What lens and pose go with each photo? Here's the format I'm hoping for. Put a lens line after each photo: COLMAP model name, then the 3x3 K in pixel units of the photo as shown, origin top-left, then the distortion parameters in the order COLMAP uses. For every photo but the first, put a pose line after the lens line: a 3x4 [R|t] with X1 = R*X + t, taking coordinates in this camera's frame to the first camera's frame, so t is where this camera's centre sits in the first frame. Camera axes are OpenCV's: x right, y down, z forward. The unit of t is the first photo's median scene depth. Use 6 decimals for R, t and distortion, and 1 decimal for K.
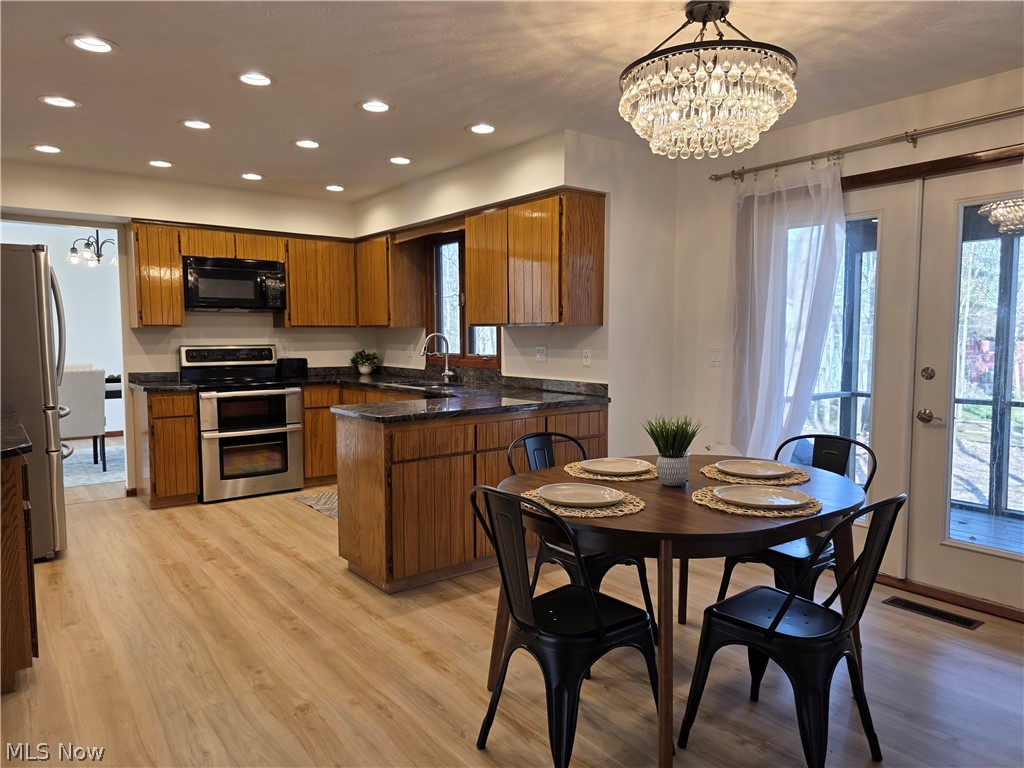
lens RADIAL K [[689.9, 0, 522.5], [0, 689.9, 387.1], [0, 0, 1]] dist [0.047315, -0.050264]
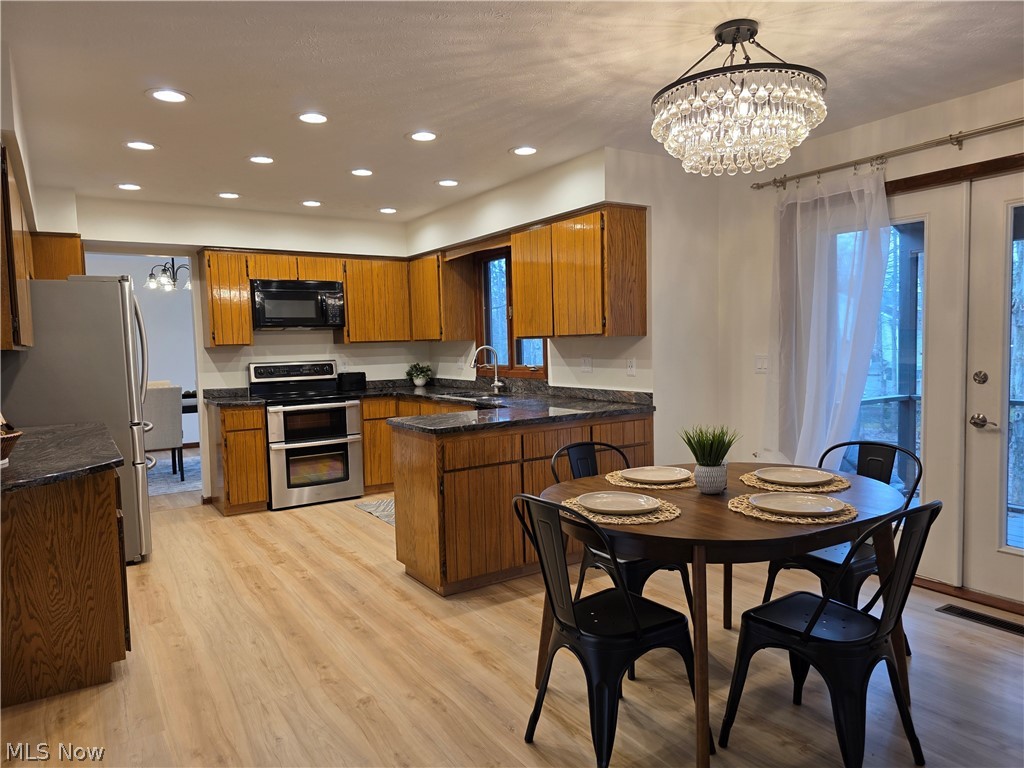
lens RADIAL K [[685.4, 0, 515.2], [0, 685.4, 390.2], [0, 0, 1]] dist [0.054511, -0.051425]
pose [[0.995955, -0.017655, -0.088099, 0.011663], [0.017206, 0.999835, -0.005861, -0.006055], [0.088188, 0.004321, 0.996094, -0.029375]]
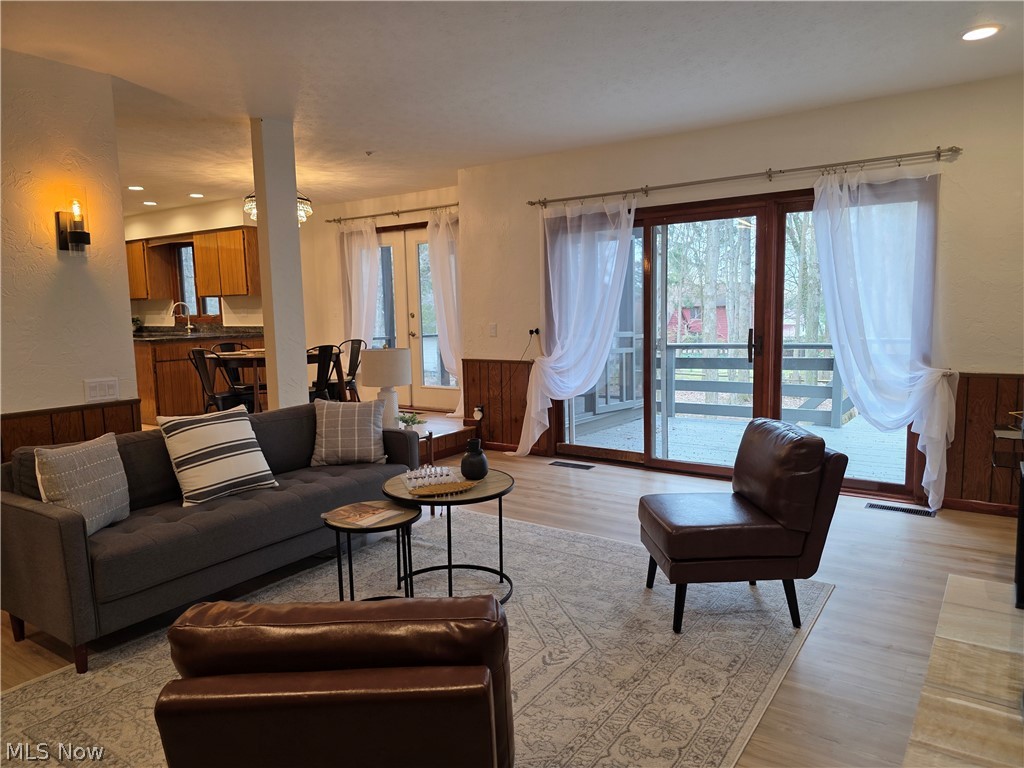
lens RADIAL K [[685.4, 0, 515.2], [0, 685.4, 390.2], [0, 0, 1]] dist [0.054511, -0.051425]
pose [[0.954592, -0.051119, 0.293497, 0.184430], [0.039718, 0.998212, 0.044680, 0.115845], [-0.295256, -0.030994, 0.954915, -1.066802]]
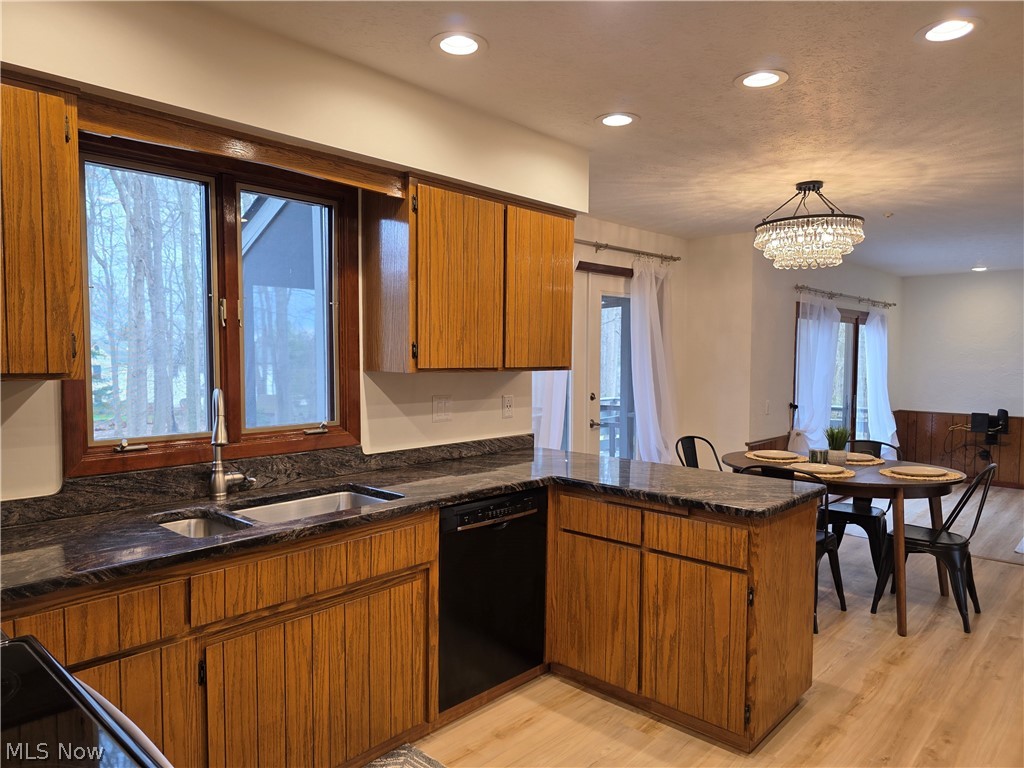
lens RADIAL K [[681.4, 0, 525.2], [0, 681.4, 392.0], [0, 0, 1]] dist [0.066185, -0.058627]
pose [[-0.168317, -0.055781, 0.984153, -0.749178], [0.072494, 0.994993, 0.068793, -0.120175], [-0.983064, 0.082925, -0.163431, 1.151171]]
